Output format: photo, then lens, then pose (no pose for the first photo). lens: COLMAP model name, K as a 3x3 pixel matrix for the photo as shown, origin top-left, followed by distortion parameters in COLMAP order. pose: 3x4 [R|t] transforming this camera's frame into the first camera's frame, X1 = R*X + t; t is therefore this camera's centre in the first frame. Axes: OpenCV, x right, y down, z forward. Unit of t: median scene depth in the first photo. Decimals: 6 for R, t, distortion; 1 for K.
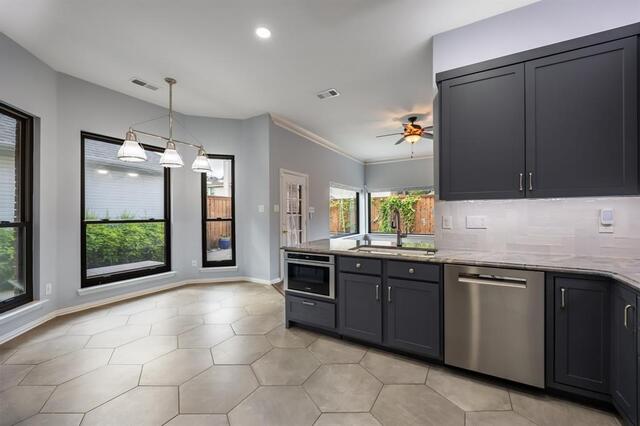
lens RADIAL K [[257.2, 0, 320.0], [0, 257.2, 213.0], [0, 0, 1]] dist [-0.001042, -0.000063]
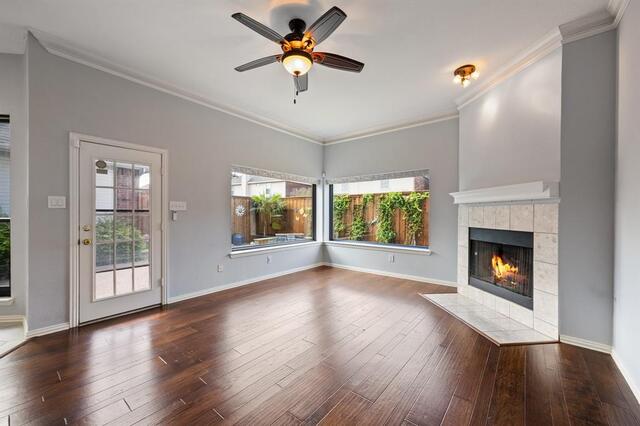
lens RADIAL K [[257.2, 0, 320.0], [0, 257.2, 213.0], [0, 0, 1]] dist [-0.001042, -0.000063]
pose [[0.989798, 0.007929, -0.142257, 0.268517], [-0.007811, 0.999969, 0.001386, 0.000852], [0.142263, -0.000261, 0.989829, 0.283696]]
